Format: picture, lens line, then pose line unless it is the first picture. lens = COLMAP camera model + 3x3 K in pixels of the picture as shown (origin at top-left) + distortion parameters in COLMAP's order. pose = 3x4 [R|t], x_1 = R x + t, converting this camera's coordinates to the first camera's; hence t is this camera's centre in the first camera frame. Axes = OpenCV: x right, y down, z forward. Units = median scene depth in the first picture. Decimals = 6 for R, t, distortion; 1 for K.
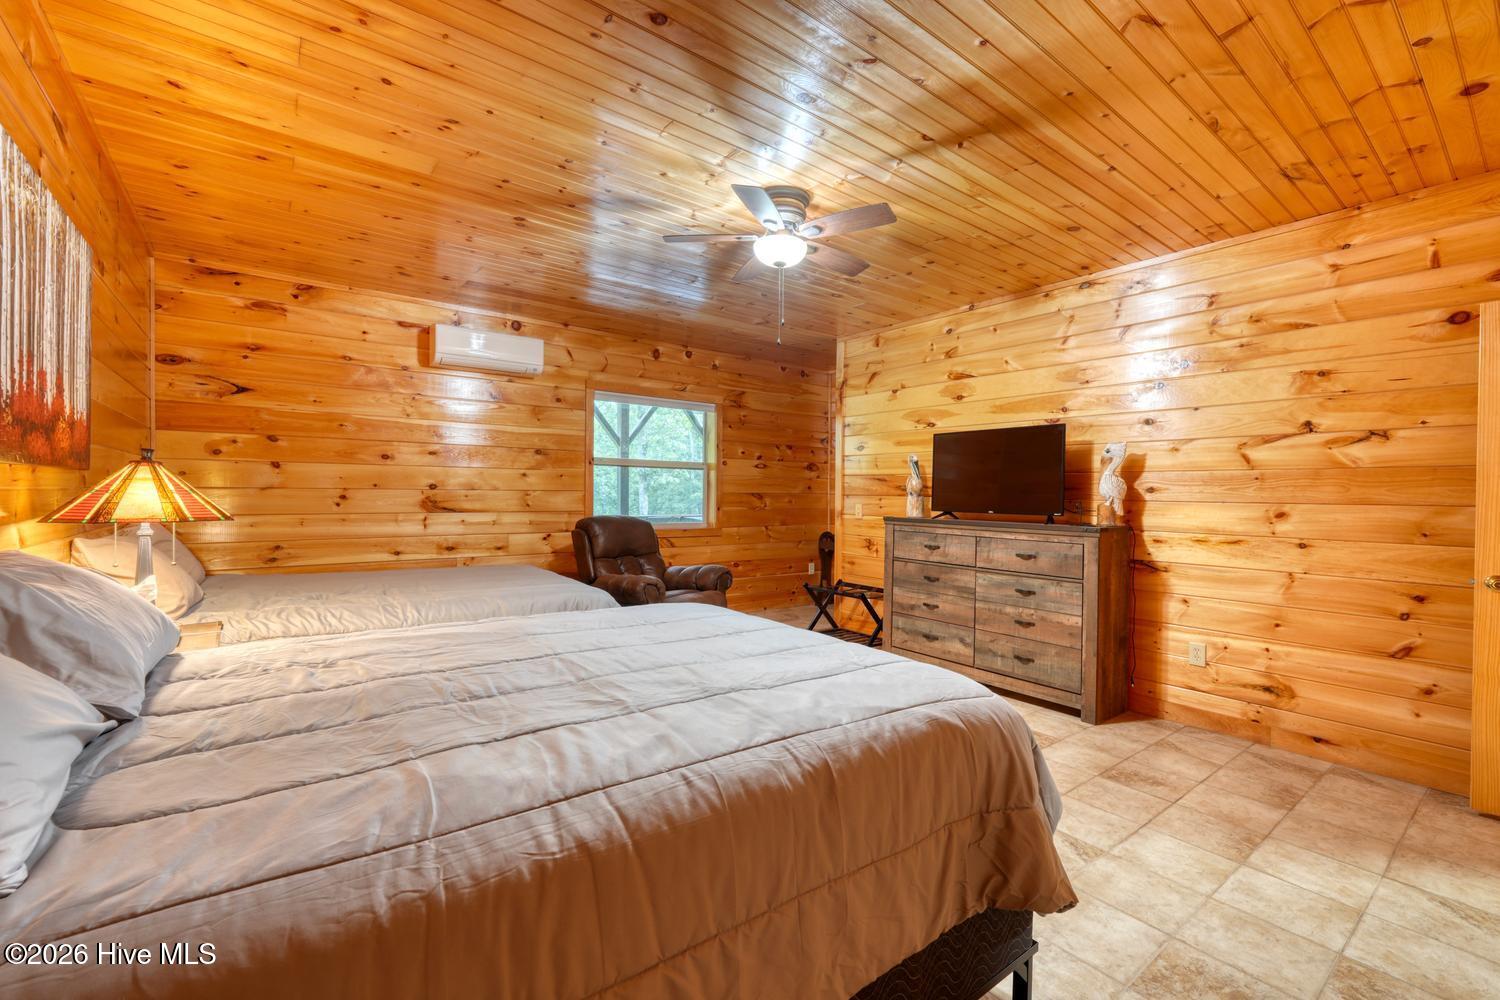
lens RADIAL K [[634.1, 0, 749.2], [0, 634.1, 494.4], [0, 0, 1]] dist [-0.002373, -0.000076]
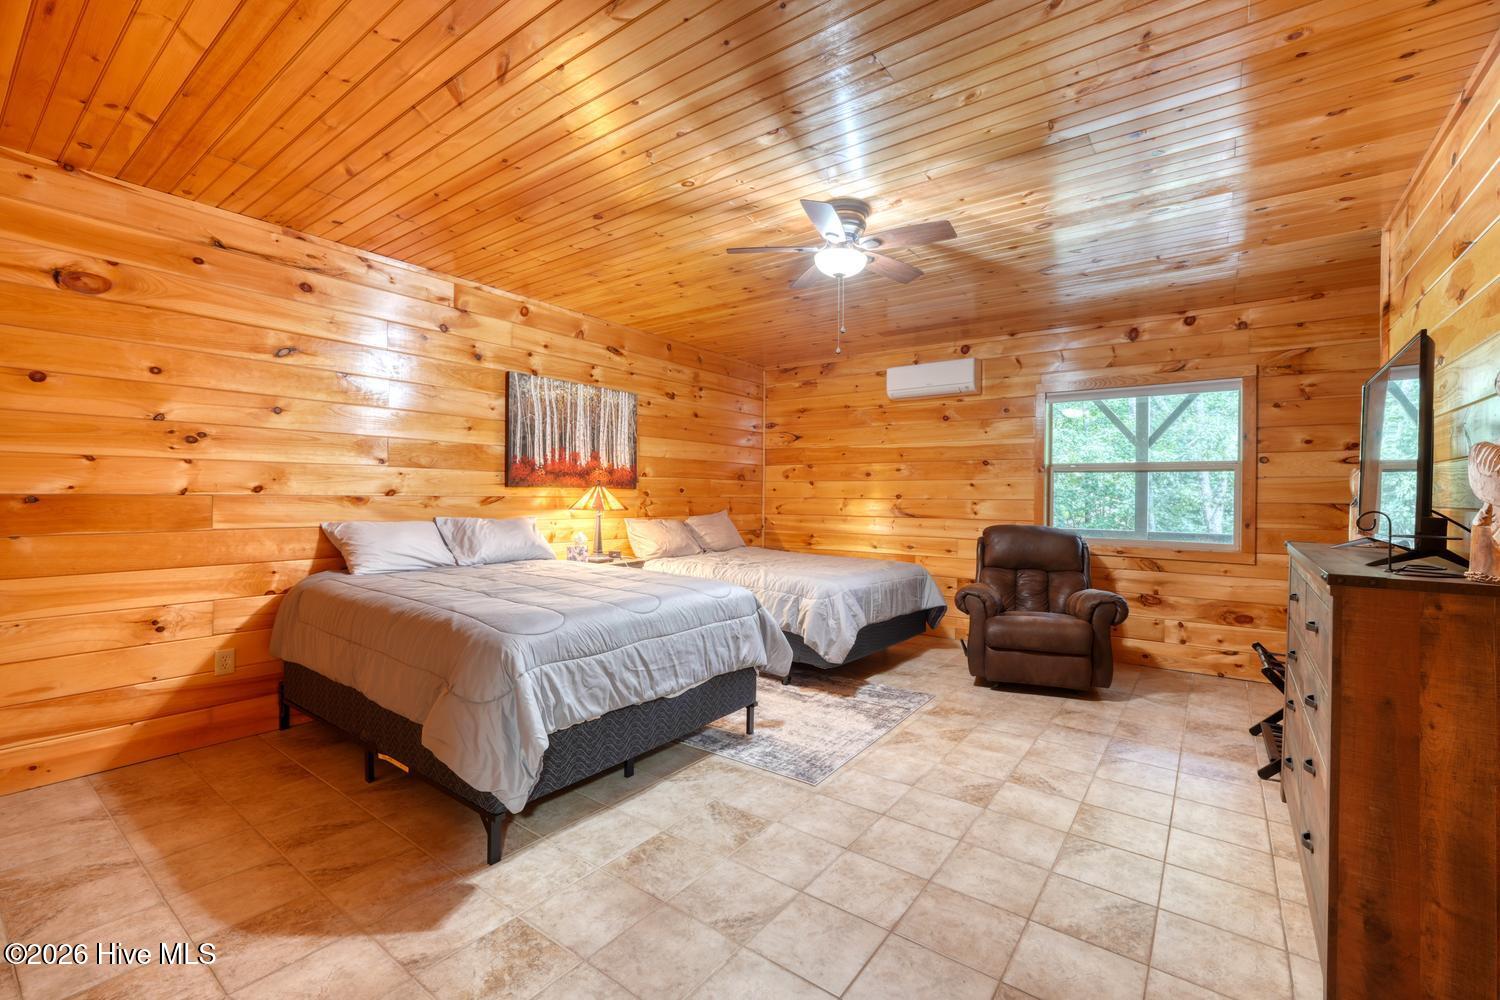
lens RADIAL K [[634.1, 0, 749.9], [0, 634.1, 502.1], [0, 0, 1]] dist [-0.002373, -0.000076]
pose [[0.277112, 0.000716, -0.960837, 0.627748], [-0.009432, 0.999954, -0.001975, 0.004065], [0.960791, 0.009610, 0.277106, 0.365722]]
